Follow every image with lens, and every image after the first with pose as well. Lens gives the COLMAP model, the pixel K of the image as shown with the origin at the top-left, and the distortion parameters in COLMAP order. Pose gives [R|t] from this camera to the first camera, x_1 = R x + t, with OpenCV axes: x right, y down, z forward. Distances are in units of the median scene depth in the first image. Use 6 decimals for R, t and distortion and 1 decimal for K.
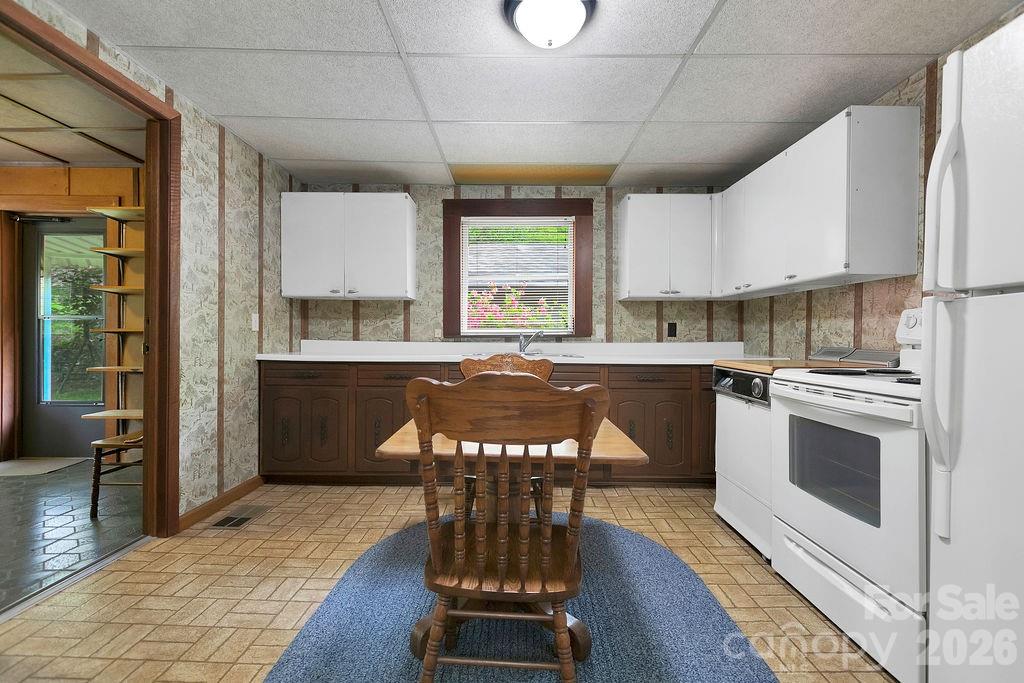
lens RADIAL K [[466.5, 0, 516.8], [0, 466.5, 341.8], [0, 0, 1]] dist [0.003398, 0.000621]
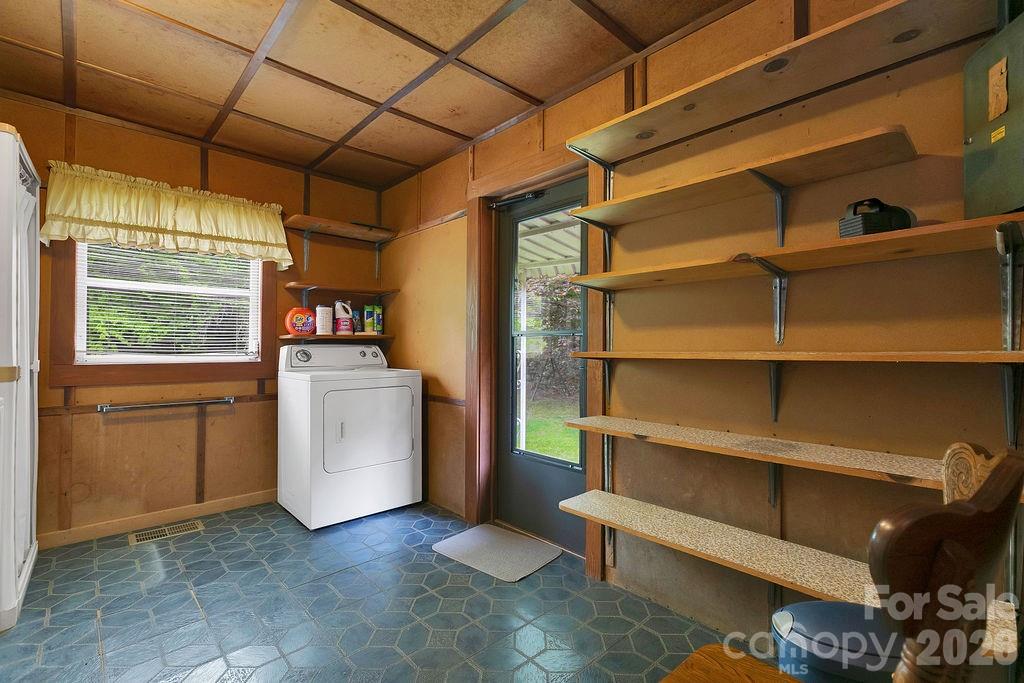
lens RADIAL K [[466.5, 0, 516.8], [0, 466.5, 341.8], [0, 0, 1]] dist [0.003398, 0.000621]
pose [[0.690895, -0.008074, -0.722910, -0.581676], [-0.006809, 0.999821, -0.017674, -0.032420], [0.722923, 0.017133, 0.690716, 0.597505]]
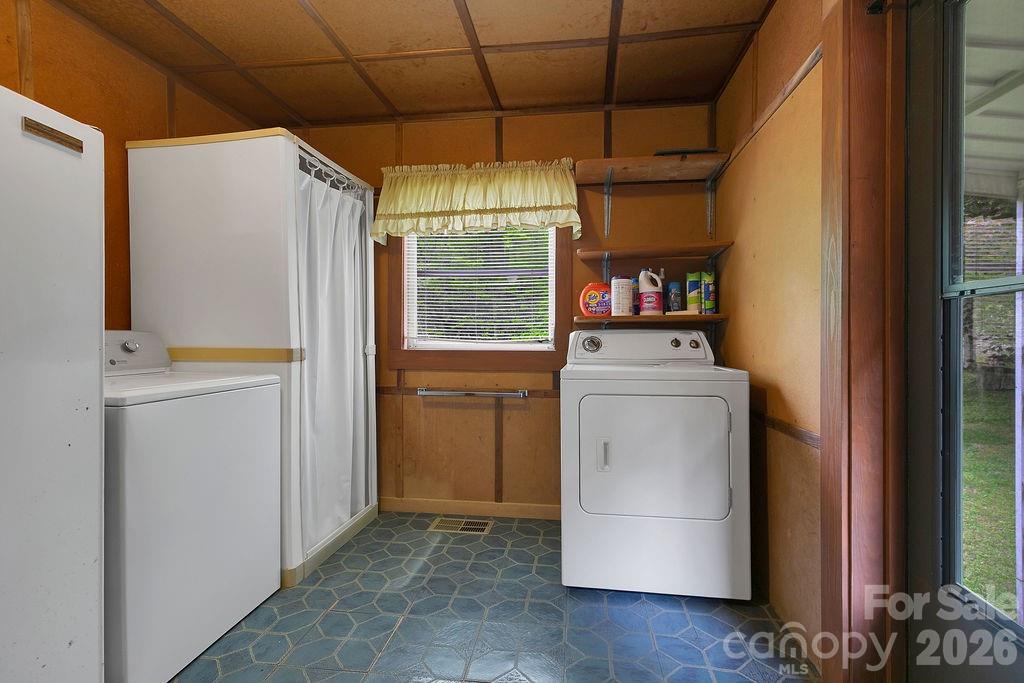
lens RADIAL K [[471.4, 0, 513.4], [0, 471.4, 337.1], [0, 0, 1]] dist [0.003449, 0.000335]
pose [[-0.128447, -0.006050, -0.991698, -0.831645], [-0.009821, 0.999940, -0.004828, -0.023842], [0.991668, 0.009119, -0.128498, 0.925604]]
